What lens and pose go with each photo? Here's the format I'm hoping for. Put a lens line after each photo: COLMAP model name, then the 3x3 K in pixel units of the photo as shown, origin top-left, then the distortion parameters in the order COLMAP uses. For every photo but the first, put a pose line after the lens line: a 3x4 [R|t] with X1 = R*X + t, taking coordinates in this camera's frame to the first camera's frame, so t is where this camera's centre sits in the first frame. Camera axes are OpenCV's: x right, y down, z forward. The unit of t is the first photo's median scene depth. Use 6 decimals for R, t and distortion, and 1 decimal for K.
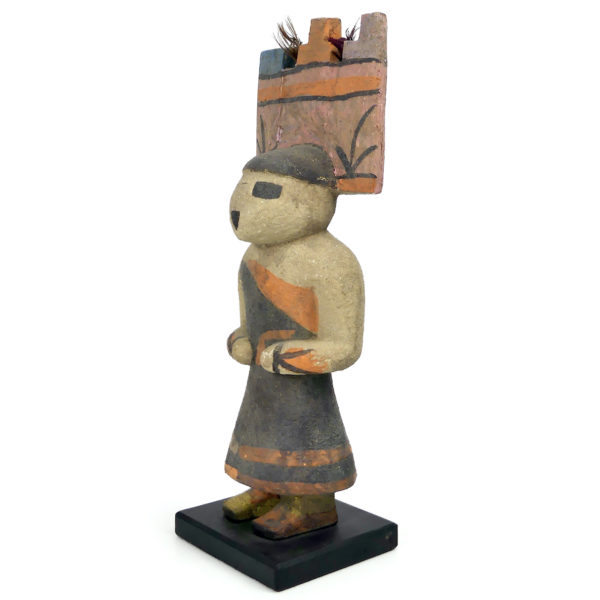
lens RADIAL K [[917.9, 0, 300.0], [0, 917.9, 256.5], [0, 0, 1]] dist [0.025638, 0.008783]
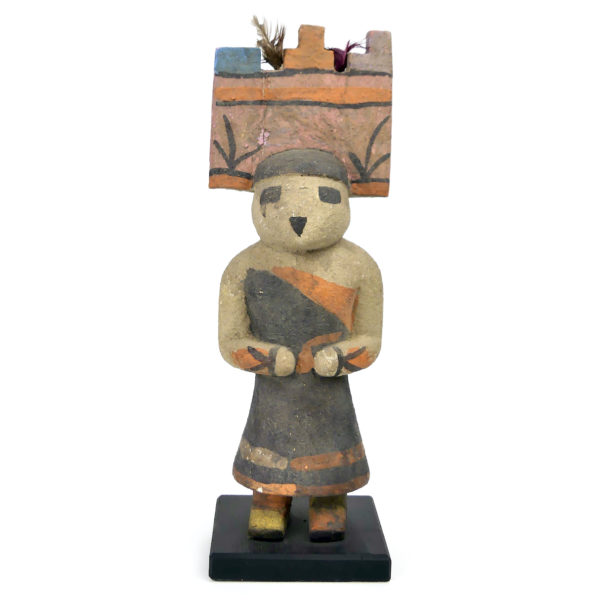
lens RADIAL K [[917.9, 0, 300.0], [0, 917.9, 256.5], [0, 0, 1]] dist [0.025638, 0.008783]
pose [[0.613927, -0.067121, 0.786504, -0.832845], [0.062203, 0.997394, 0.036564, -0.043419], [-0.786909, 0.026476, 0.616501, 0.403385]]
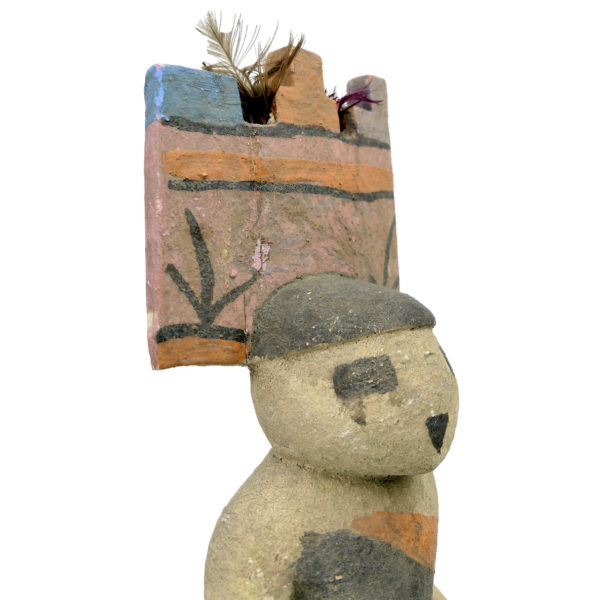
lens RADIAL K [[725.0, 0, 299.5], [0, 725.0, 284.5], [0, 0, 1]] dist [-0.022312, -0.037406]
pose [[-0.097497, -0.041788, 0.994358, -0.437525], [0.118179, 0.991563, 0.053258, -0.146068], [-0.988194, 0.122704, -0.091736, 1.097480]]
